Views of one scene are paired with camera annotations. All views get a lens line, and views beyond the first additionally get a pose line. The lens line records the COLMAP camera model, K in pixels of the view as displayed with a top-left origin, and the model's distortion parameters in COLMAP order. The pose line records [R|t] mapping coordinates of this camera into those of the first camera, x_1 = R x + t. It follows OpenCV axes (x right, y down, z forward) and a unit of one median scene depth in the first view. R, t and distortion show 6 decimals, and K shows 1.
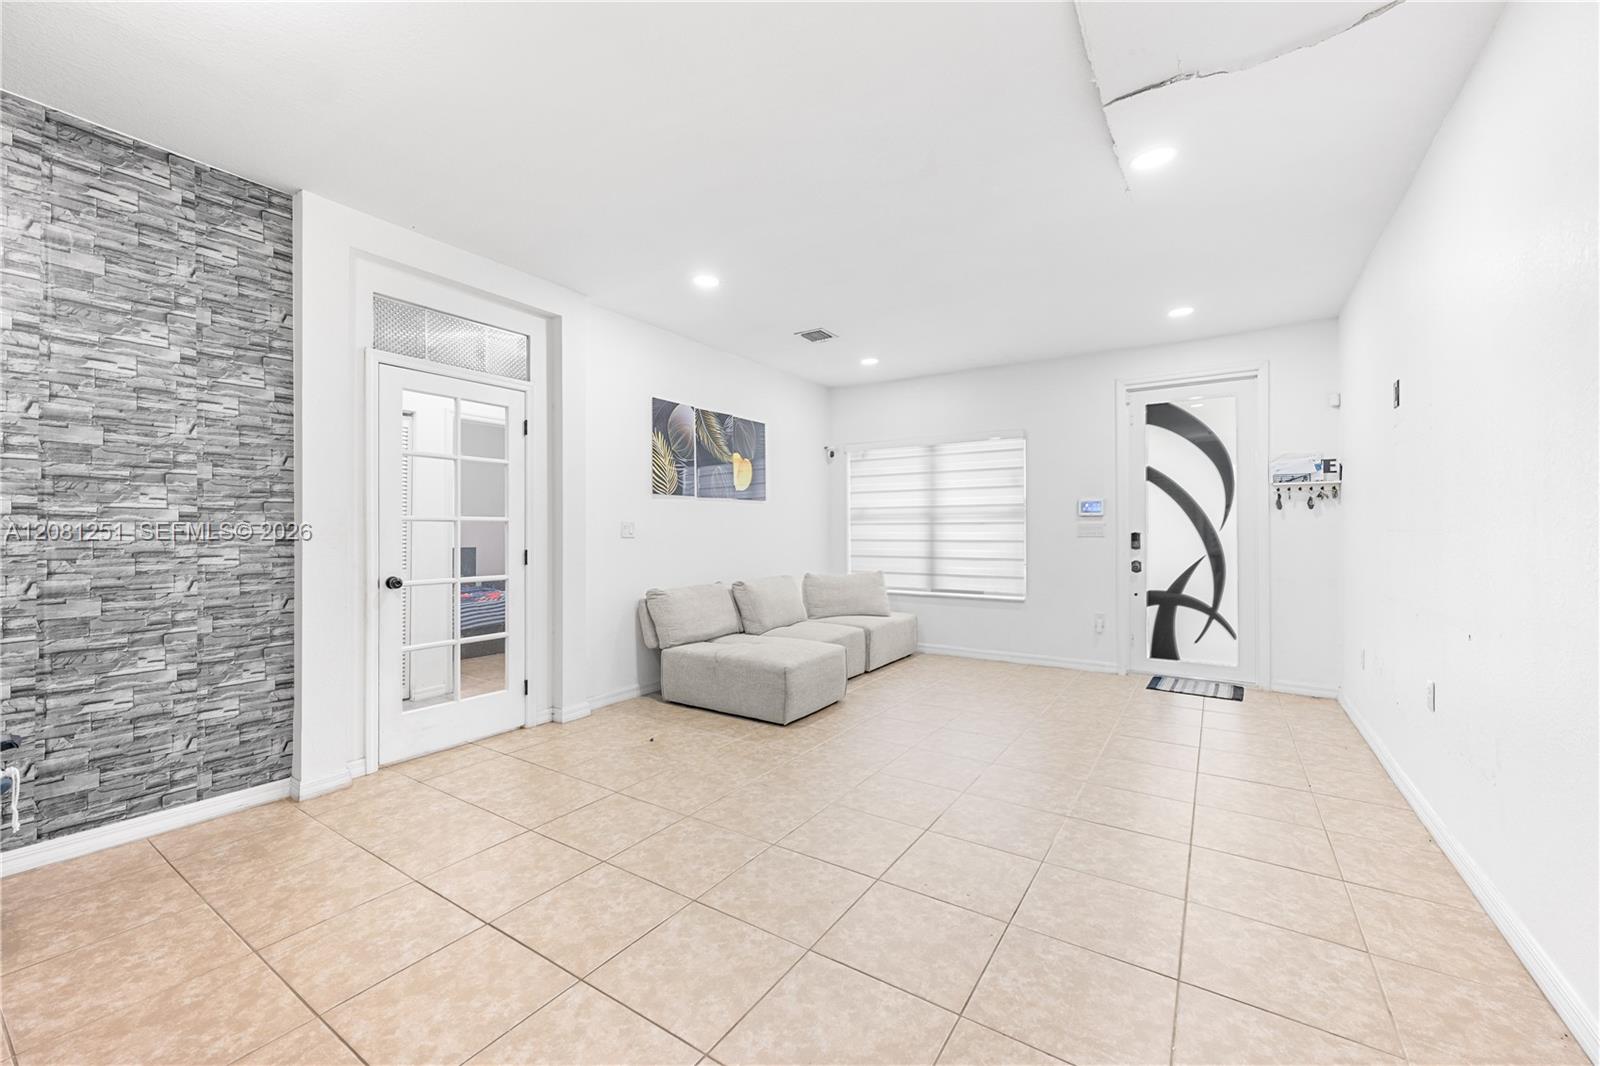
lens RADIAL K [[635.7, 0, 795.6], [0, 635.7, 530.7], [0, 0, 1]] dist [-0.003372, 0.000551]
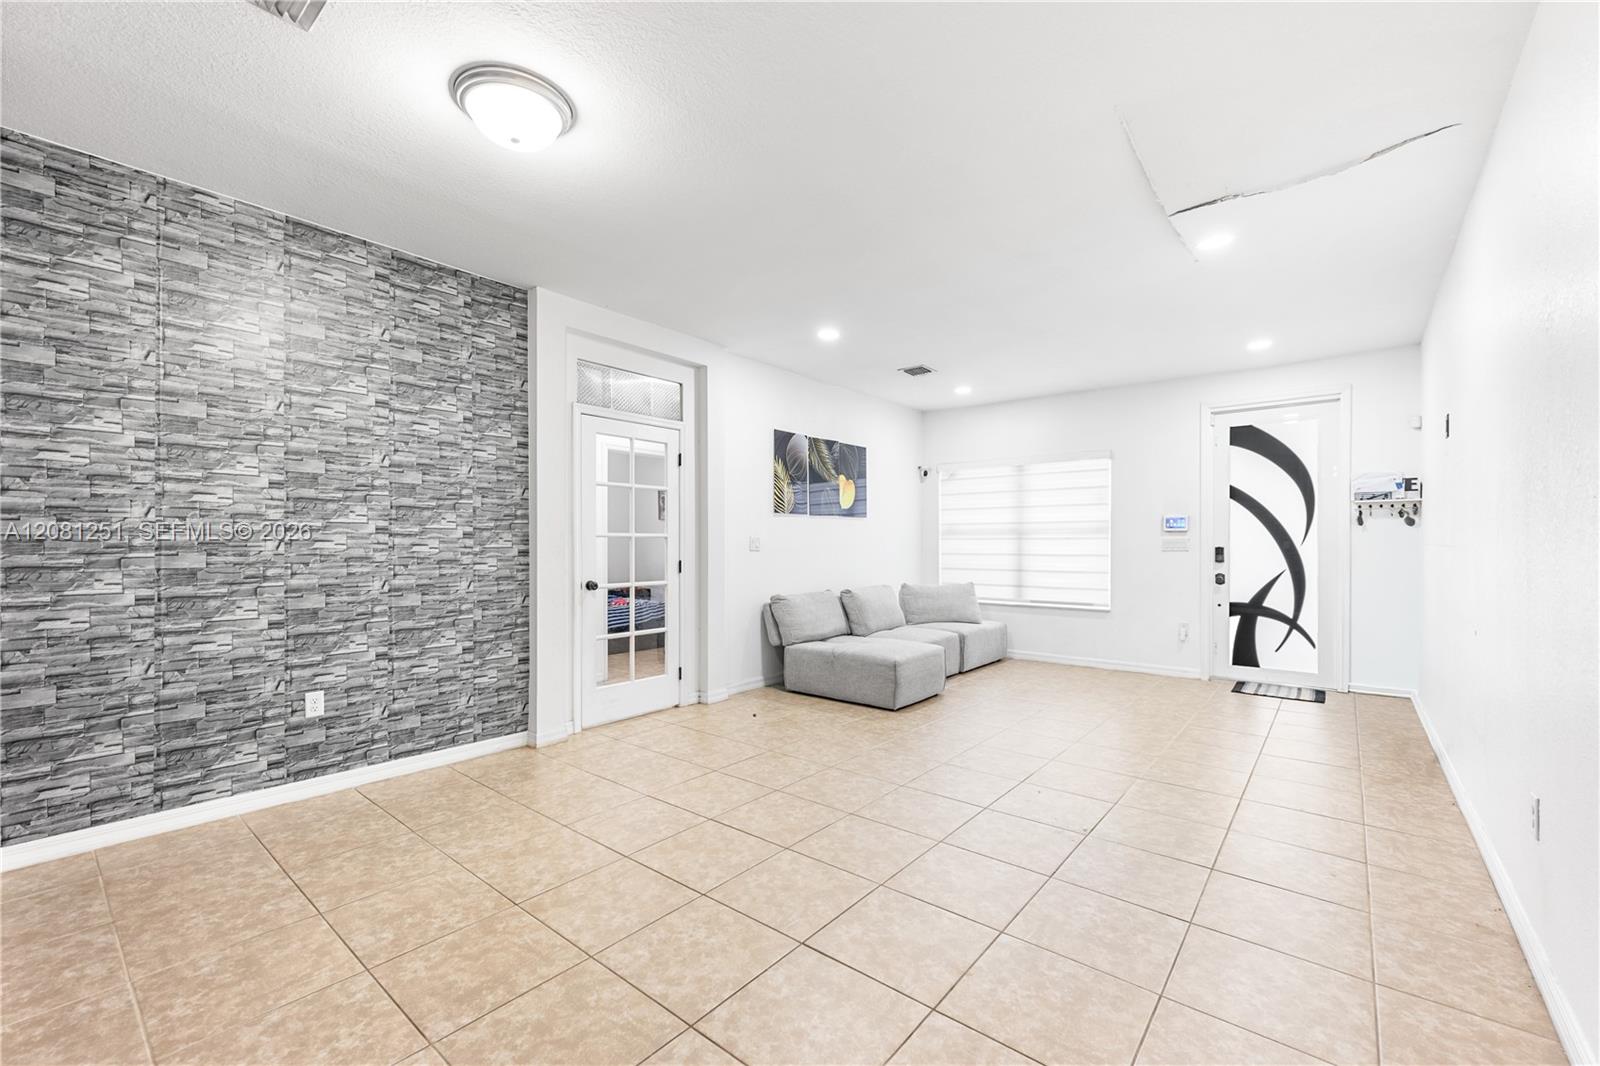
lens RADIAL K [[660.3, 0, 800.9], [0, 660.3, 548.6], [0, 0, 1]] dist [0.000062, 0.000713]
pose [[0.994717, 0.002624, -0.102623, -0.055489], [-0.001813, 0.999966, 0.008003, -0.002679], [0.102640, -0.007774, 0.994688, -0.199207]]
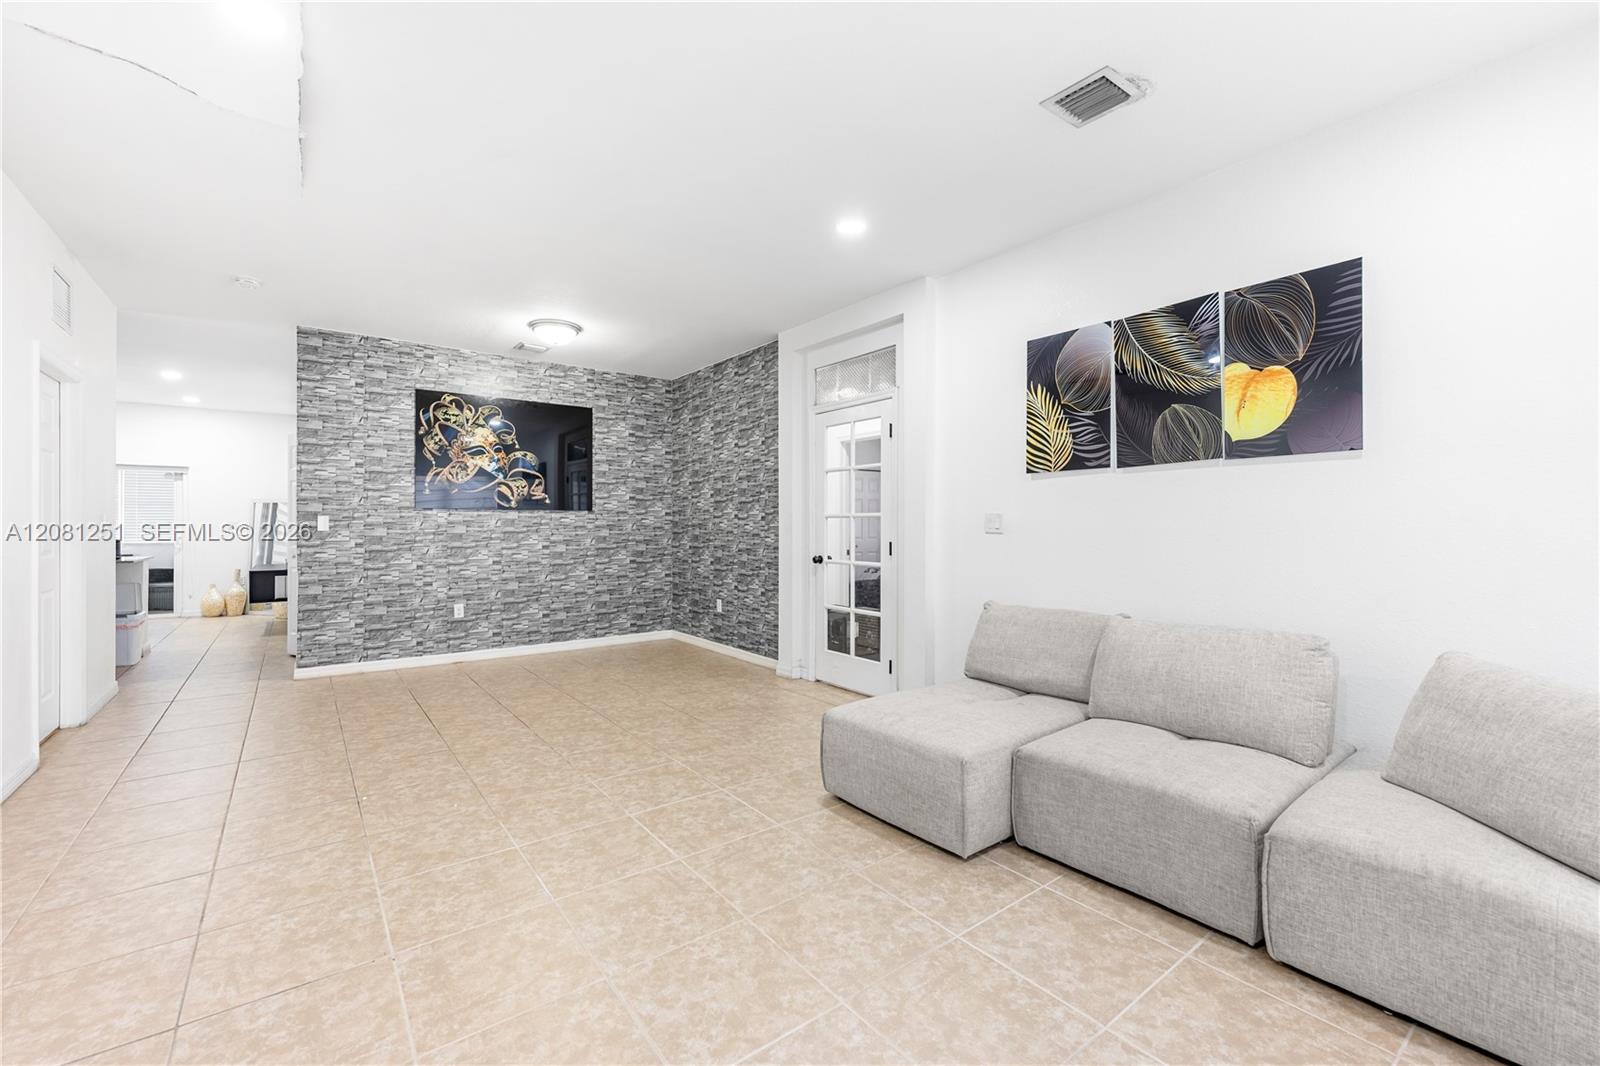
lens RADIAL K [[660.3, 0, 786.5], [0, 660.3, 526.6], [0, 0, 1]] dist [0.000062, 0.000713]
pose [[-0.337346, 0.001953, -0.941379, 0.607514], [0.000025, 0.999998, 0.002065, 0.000878], [0.941381, 0.000673, -0.337346, 1.037977]]
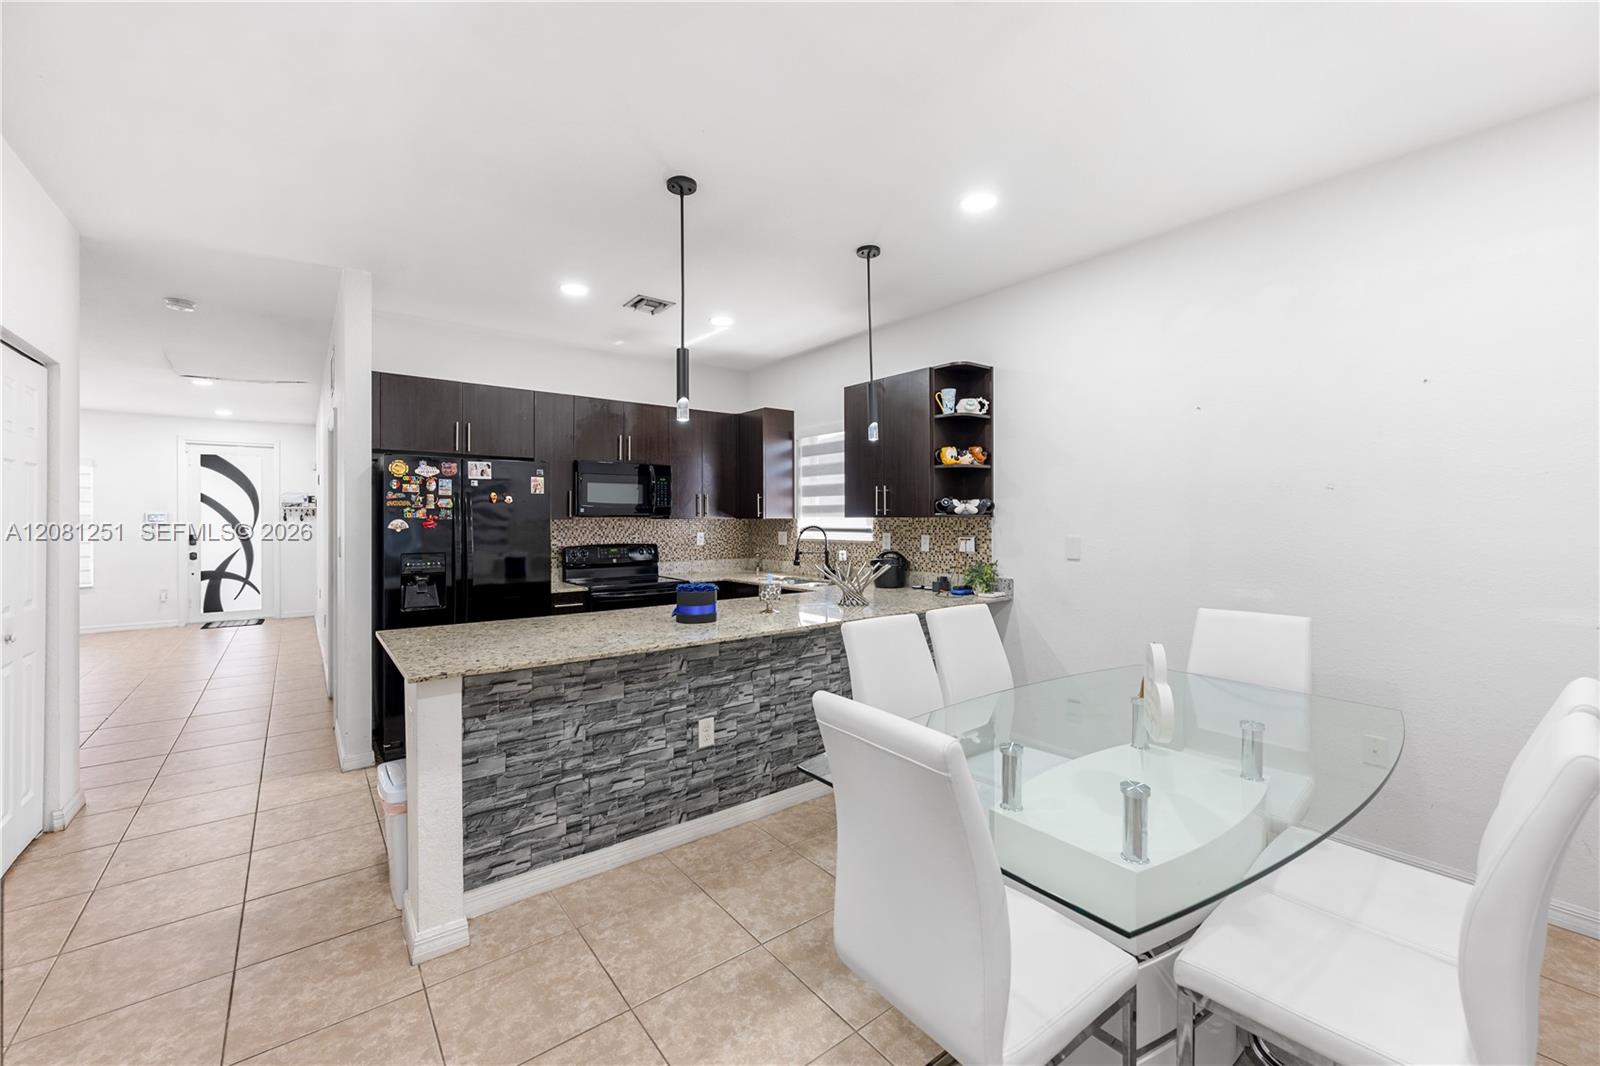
lens RADIAL K [[635.7, 0, 794.1], [0, 635.7, 515.9], [0, 0, 1]] dist [-0.003372, 0.000551]
pose [[0.320358, 0.003310, 0.947291, -0.542202], [0.002920, 0.999986, -0.004481, -0.037039], [-0.947292, 0.004202, 0.320344, -1.045431]]
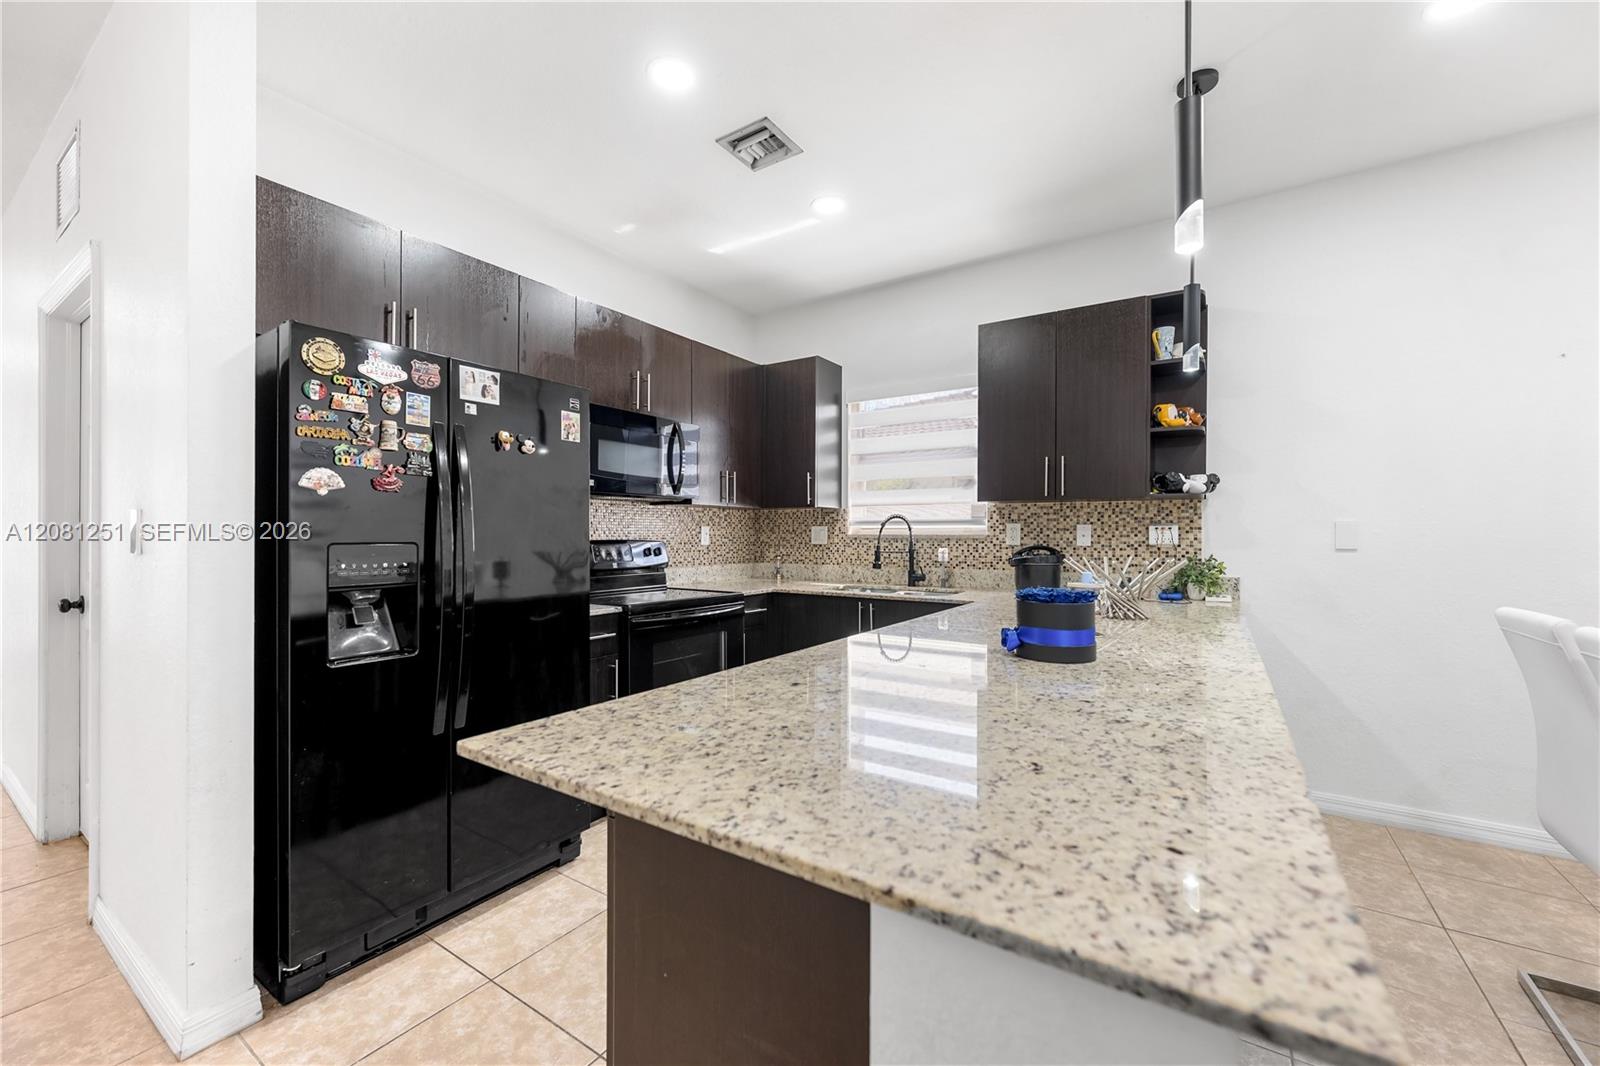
lens RADIAL K [[635.7, 0, 796.6], [0, 635.7, 533.3], [0, 0, 1]] dist [-0.003372, 0.000551]
pose [[0.006223, 0.001463, 0.999980, -0.323172], [-0.001822, 0.999997, -0.001452, -0.002354], [-0.999979, -0.001812, 0.006226, -0.621347]]
